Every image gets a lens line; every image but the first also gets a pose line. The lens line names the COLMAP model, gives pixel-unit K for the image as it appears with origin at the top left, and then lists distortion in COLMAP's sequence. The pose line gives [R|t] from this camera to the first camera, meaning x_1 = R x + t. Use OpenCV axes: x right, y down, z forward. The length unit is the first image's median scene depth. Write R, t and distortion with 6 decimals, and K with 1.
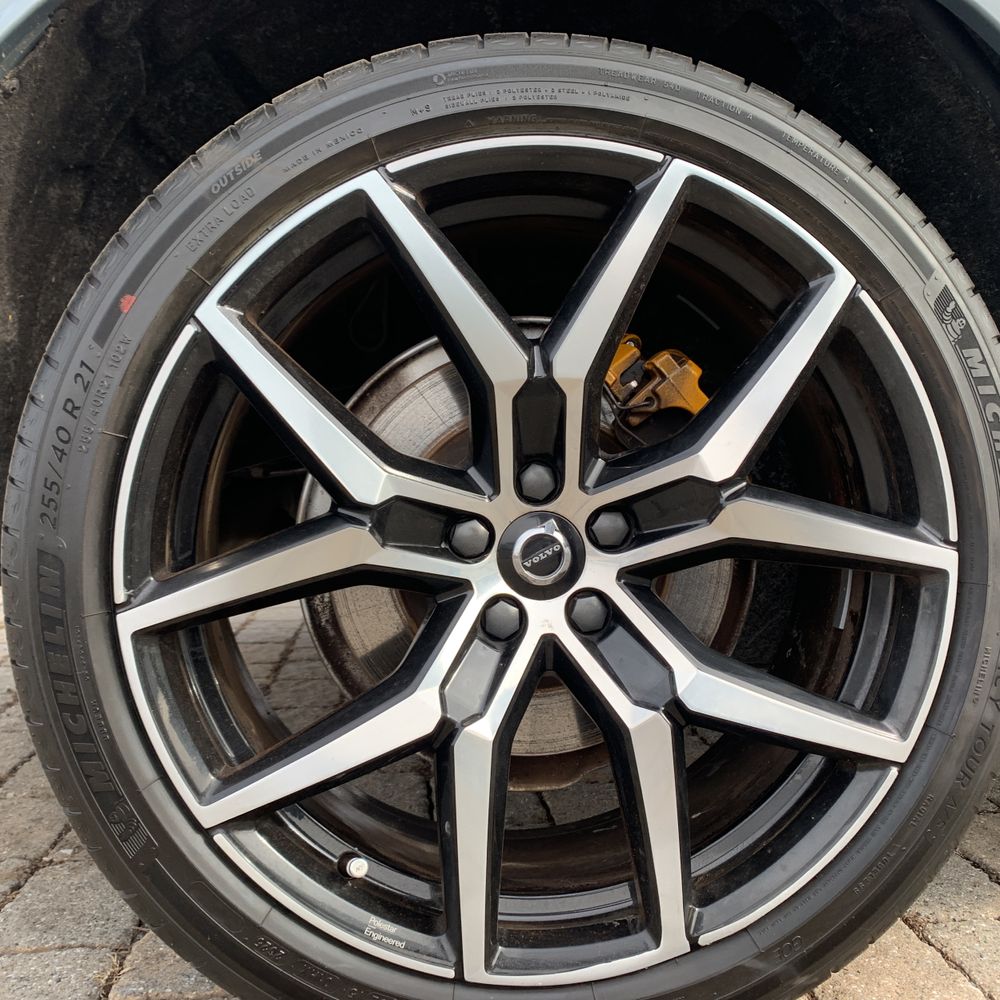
lens RADIAL K [[1030.6, 0, 486.2], [0, 1030.6, 498.3], [0, 0, 1]] dist [0.092165, -0.198165]
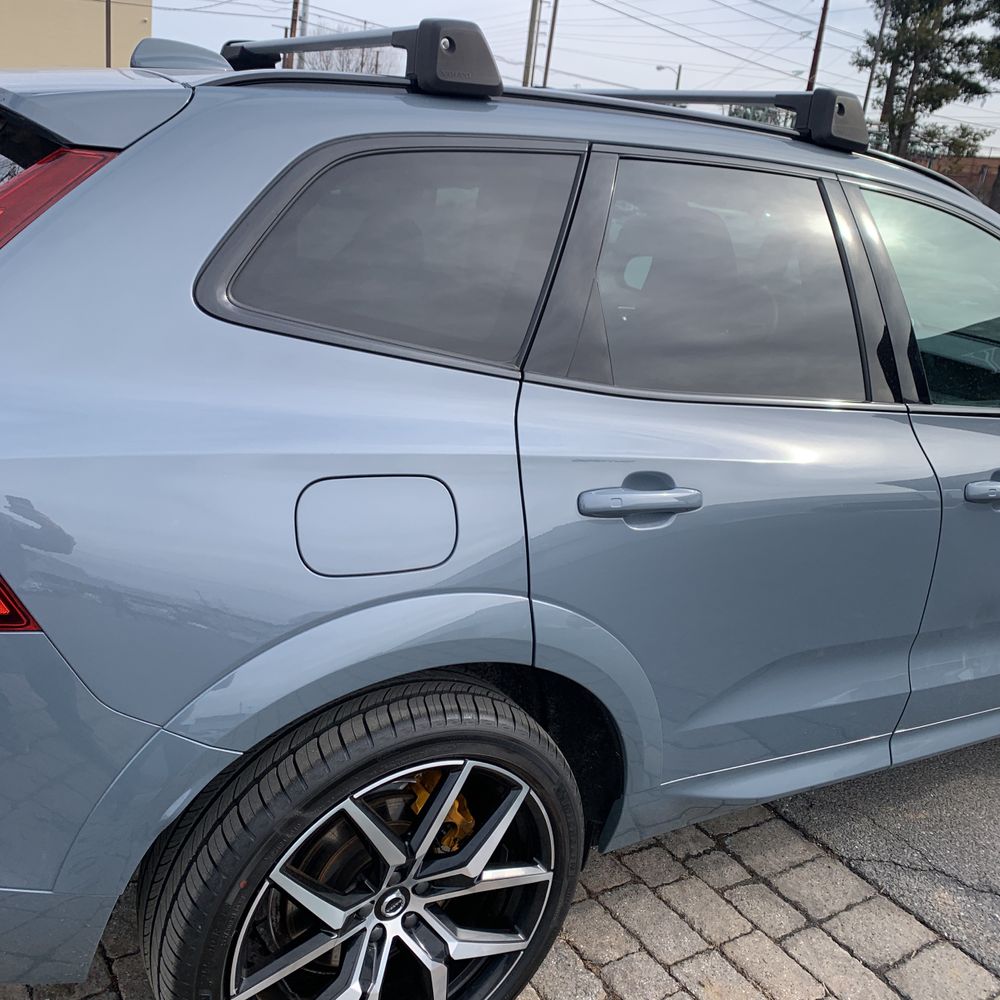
lens RADIAL K [[1019.6, 0, 484.1], [0, 1019.6, 496.7], [0, 0, 1]] dist [-0.015261, 0.023629]
pose [[0.890557, -0.042133, 0.452916, -0.771345], [-0.091364, 0.958840, 0.268845, -1.475633], [-0.445602, -0.280802, 0.850052, -0.752811]]
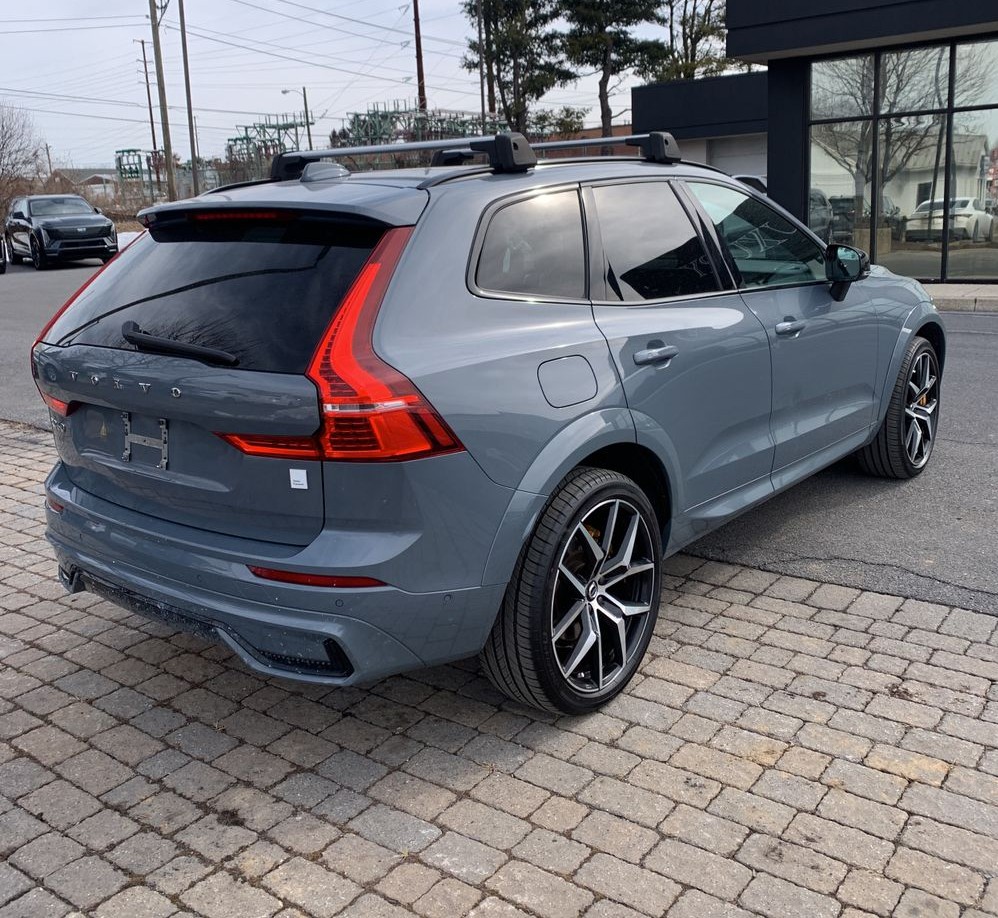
lens RADIAL K [[1016.2, 0, 499.6], [0, 1016.2, 413.2], [0, 0, 1]] dist [0.017366, -0.013248]
pose [[0.684988, -0.184317, 0.704853, -3.113831], [0.077132, 0.980378, 0.181408, -1.493293], [-0.724459, -0.069896, 0.685765, -1.565547]]
